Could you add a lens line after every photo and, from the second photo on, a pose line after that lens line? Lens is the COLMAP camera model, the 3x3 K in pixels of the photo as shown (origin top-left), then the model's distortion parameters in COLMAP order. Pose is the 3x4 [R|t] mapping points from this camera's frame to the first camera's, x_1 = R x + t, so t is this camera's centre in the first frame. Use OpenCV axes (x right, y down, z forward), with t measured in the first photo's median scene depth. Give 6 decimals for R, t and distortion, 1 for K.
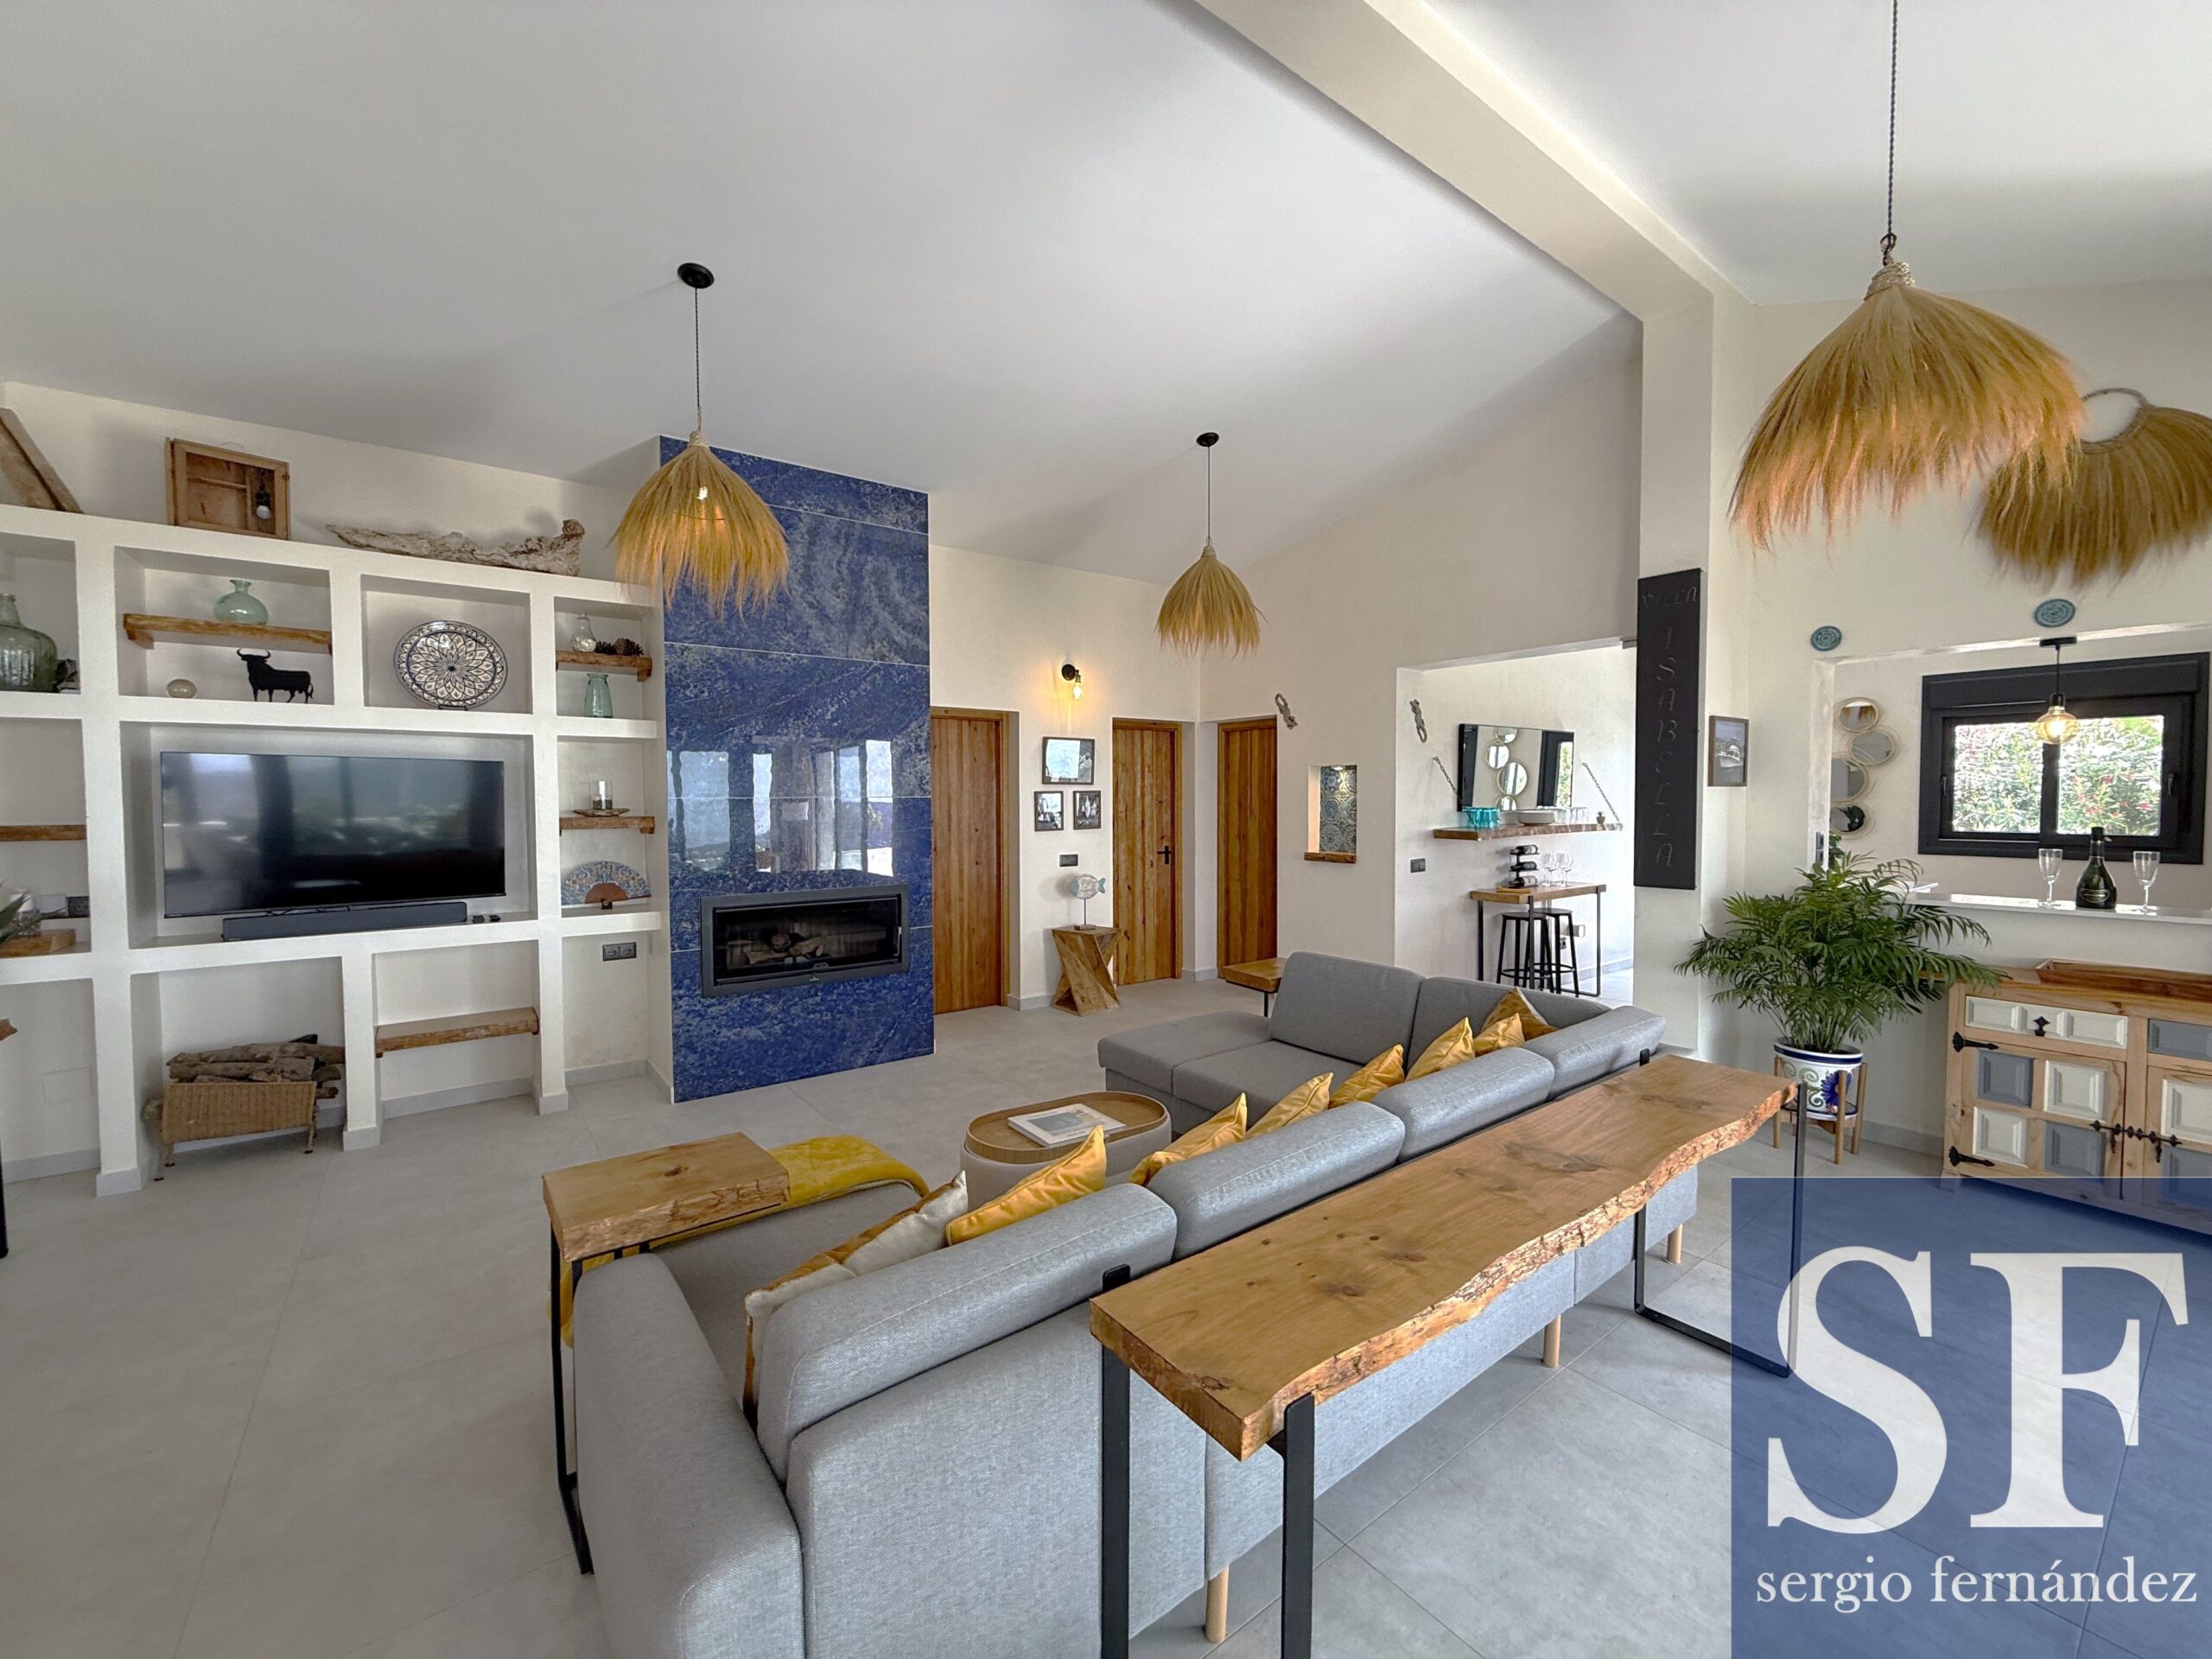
lens RADIAL K [[887.5, 0, 1094.2], [0, 887.5, 820.8], [0, 0, 1]] dist [0.002366, -0.000287]
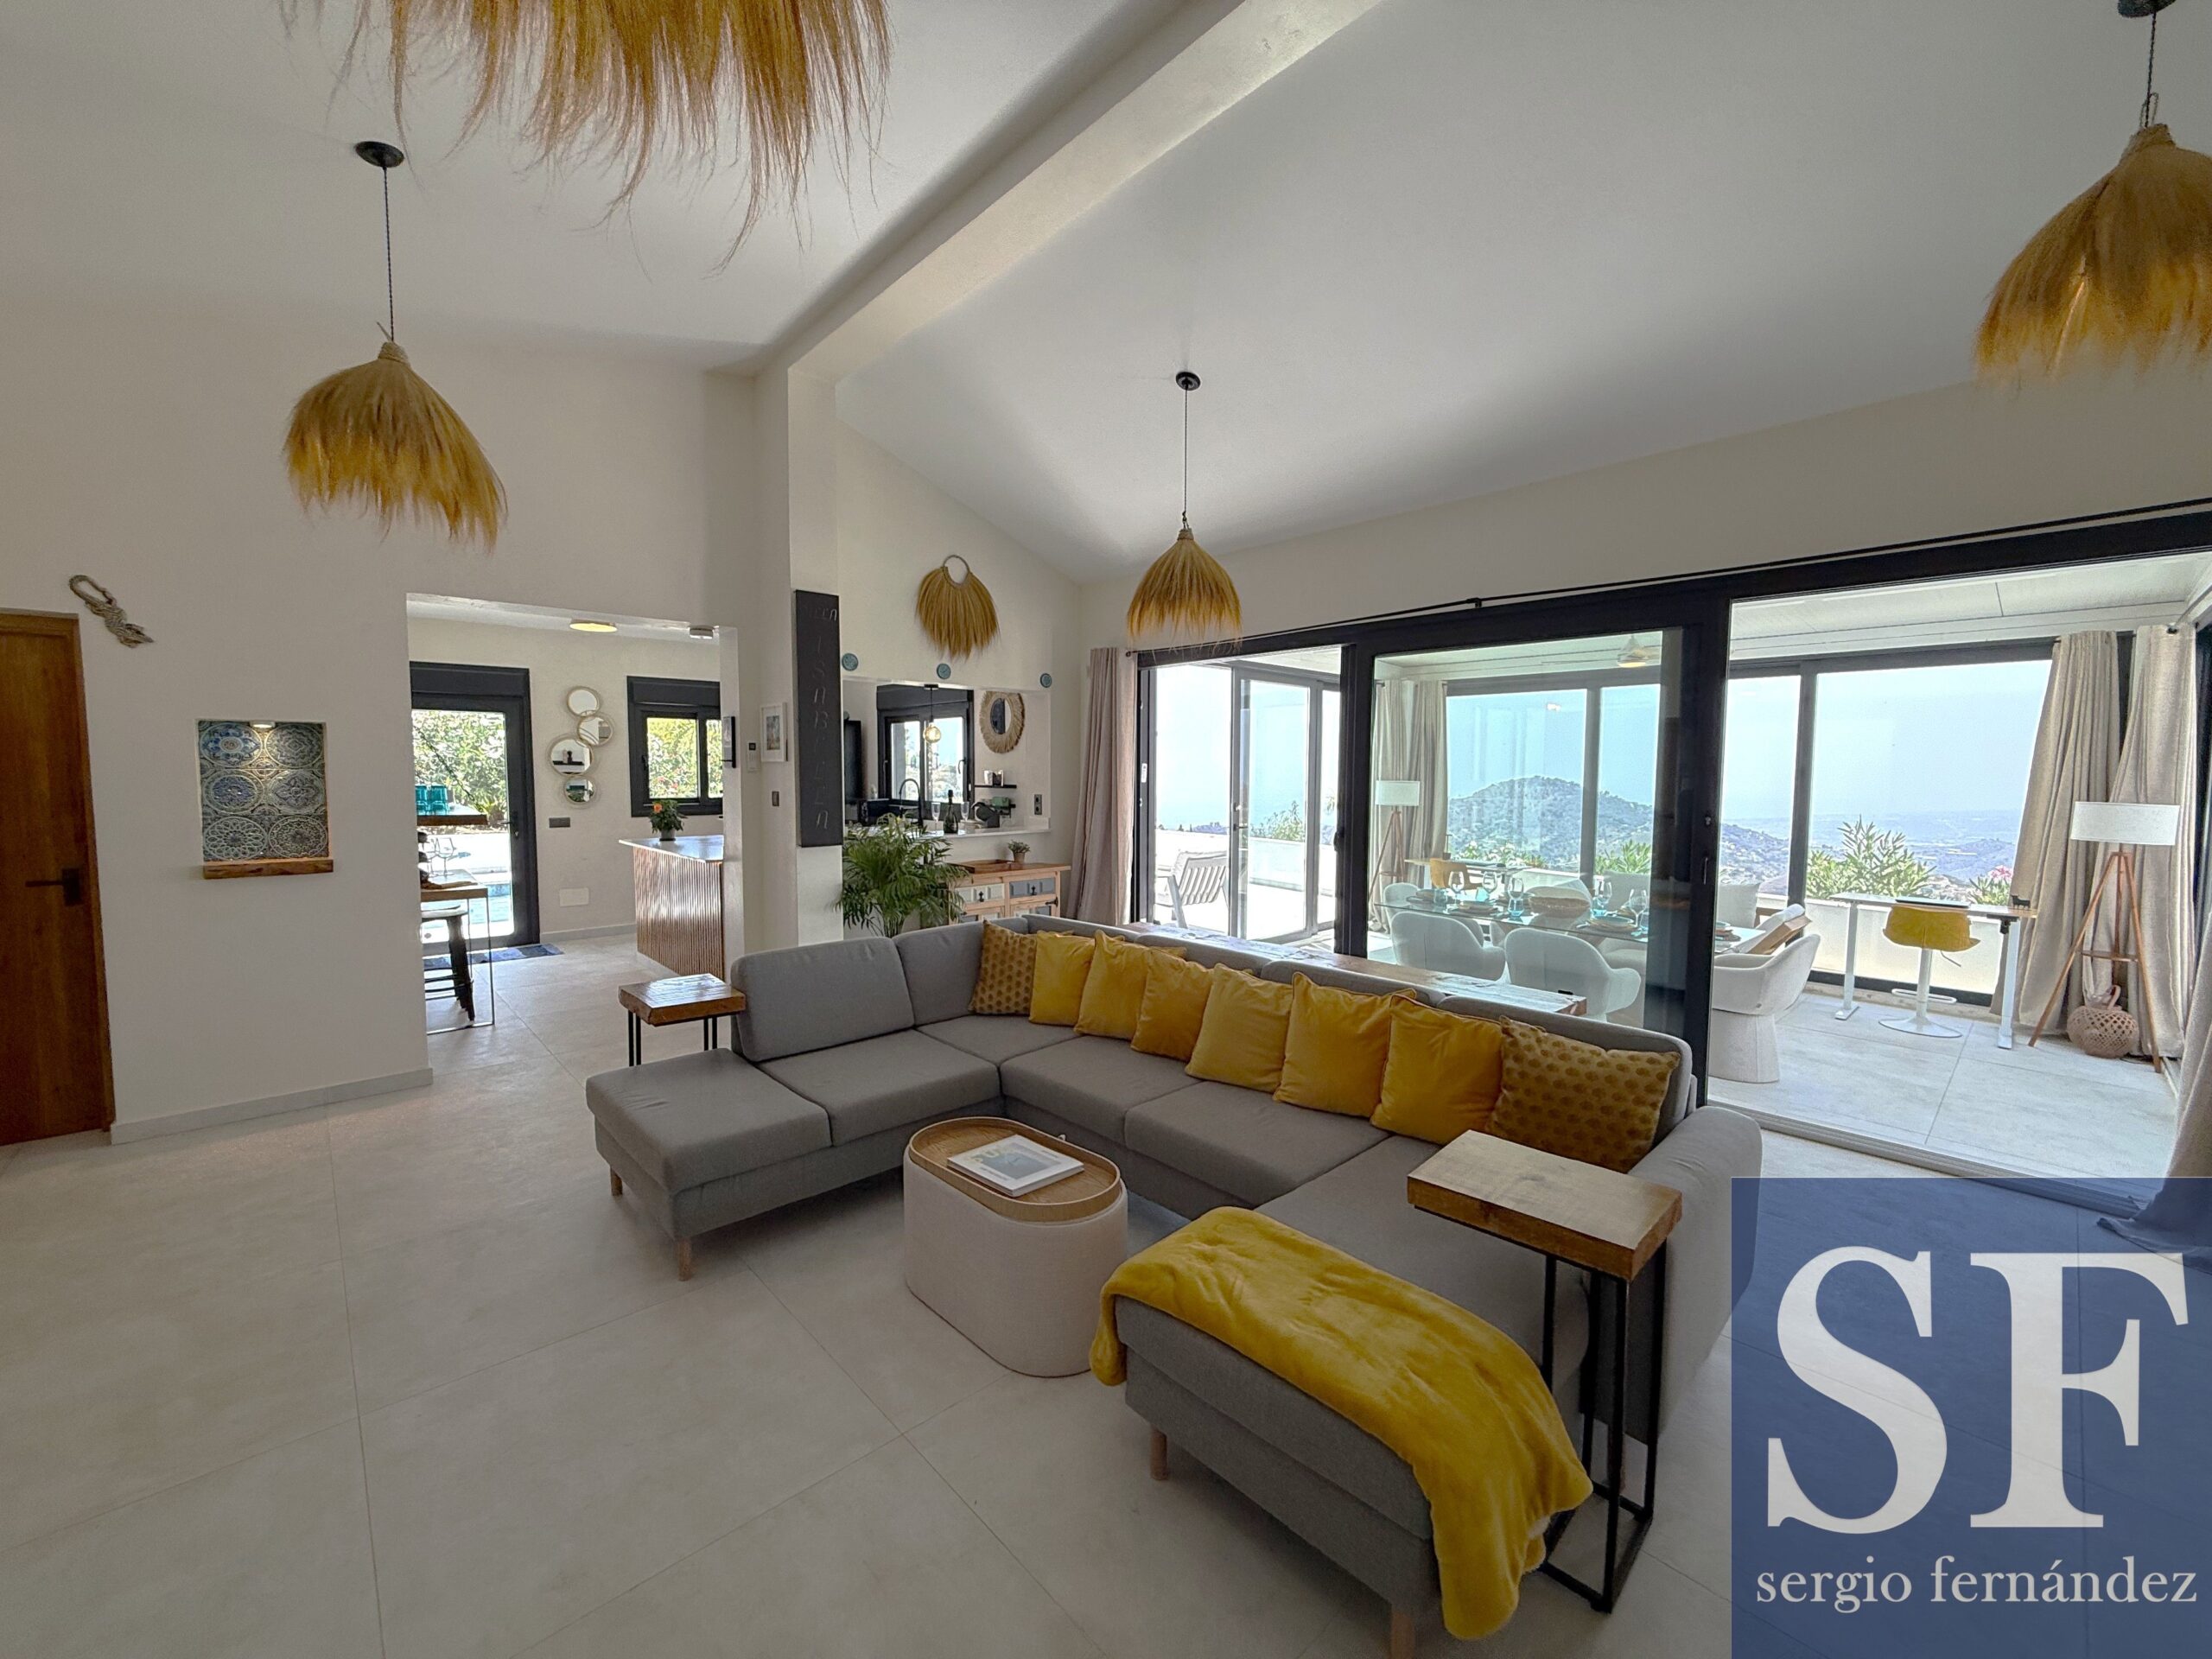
lens RADIAL K [[887.5, 0, 1096.1], [0, 887.5, 837.0], [0, 0, 1]] dist [0.002366, -0.000287]
pose [[-0.103630, -0.068924, 0.992225, -0.563550], [0.024010, 0.997132, 0.071772, -0.016225], [-0.994326, 0.031261, -0.101678, 0.661359]]
